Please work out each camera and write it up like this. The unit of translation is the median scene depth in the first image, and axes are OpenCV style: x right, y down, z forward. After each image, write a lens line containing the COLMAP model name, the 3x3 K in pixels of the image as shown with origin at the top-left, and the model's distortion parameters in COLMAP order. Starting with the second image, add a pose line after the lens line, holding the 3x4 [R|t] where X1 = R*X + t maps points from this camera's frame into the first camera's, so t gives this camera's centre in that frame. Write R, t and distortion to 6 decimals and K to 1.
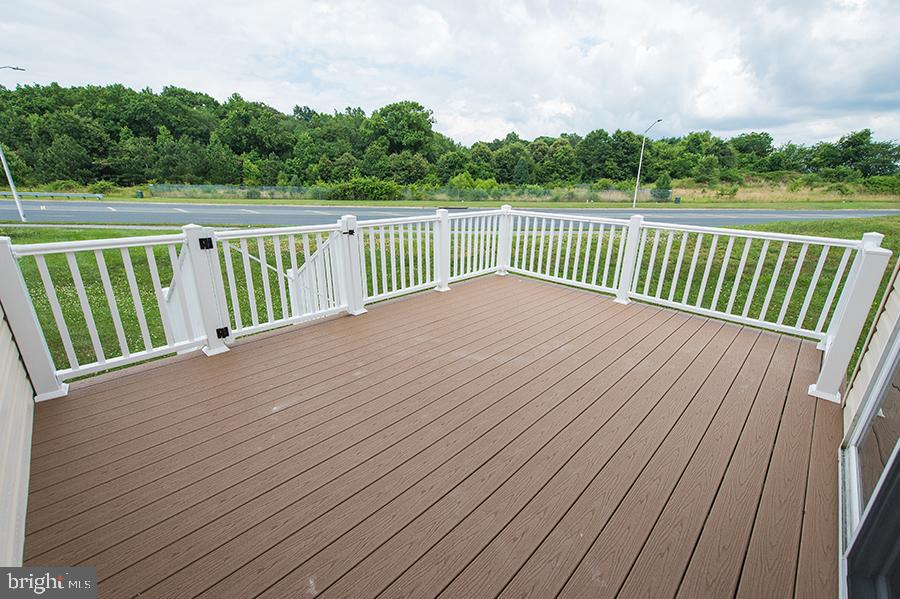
lens RADIAL K [[369.9, 0, 448.5], [0, 369.9, 302.1], [0, 0, 1]] dist [0.019995, 0.000173]
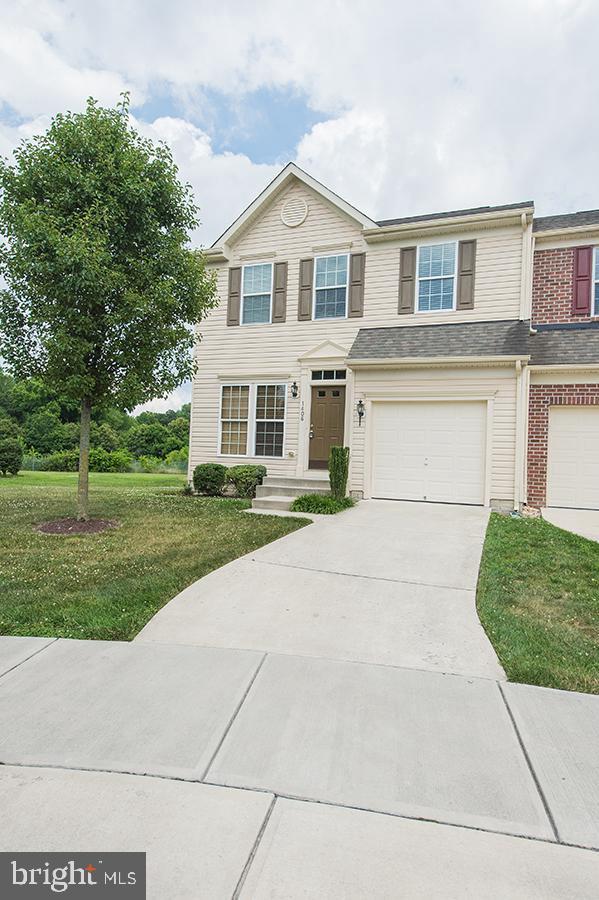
lens RADIAL K [[546.7, 0, 300.5], [0, 546.7, 451.7], [0, 0, 1]] dist [0.003337, 0.000230]
pose [[0.924019, 0.031896, 0.381014, -0.136454], [0.095682, 0.945517, -0.311196, 0.076660], [-0.370182, 0.324007, 0.870623, -0.198066]]
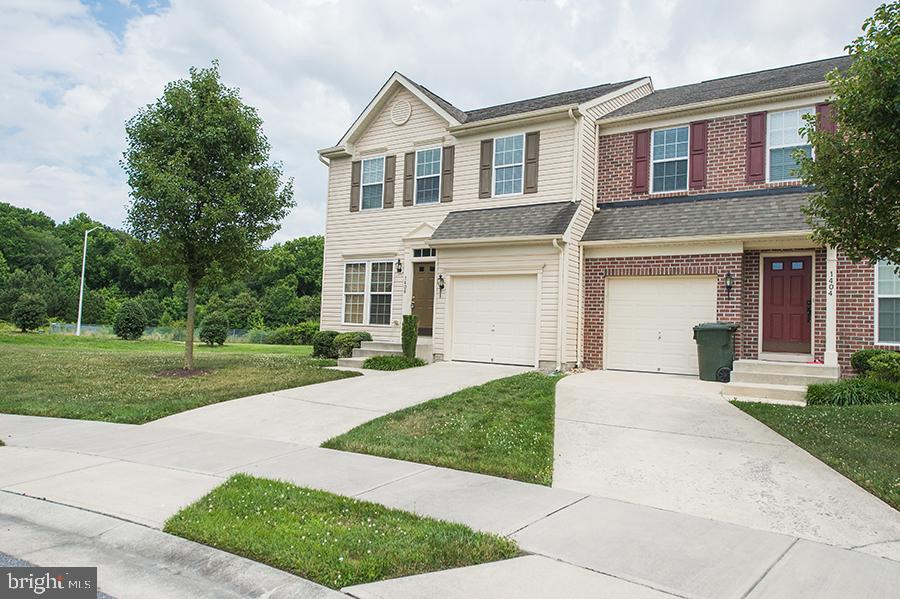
lens RADIAL K [[621.7, 0, 449.3], [0, 621.7, 299.4], [0, 0, 1]] dist [0.001979, -0.000306]
pose [[0.981039, 0.037810, 0.190089, -0.102016], [0.034671, 0.930728, -0.364064, 0.095353], [-0.190687, 0.363751, 0.911769, -0.250352]]
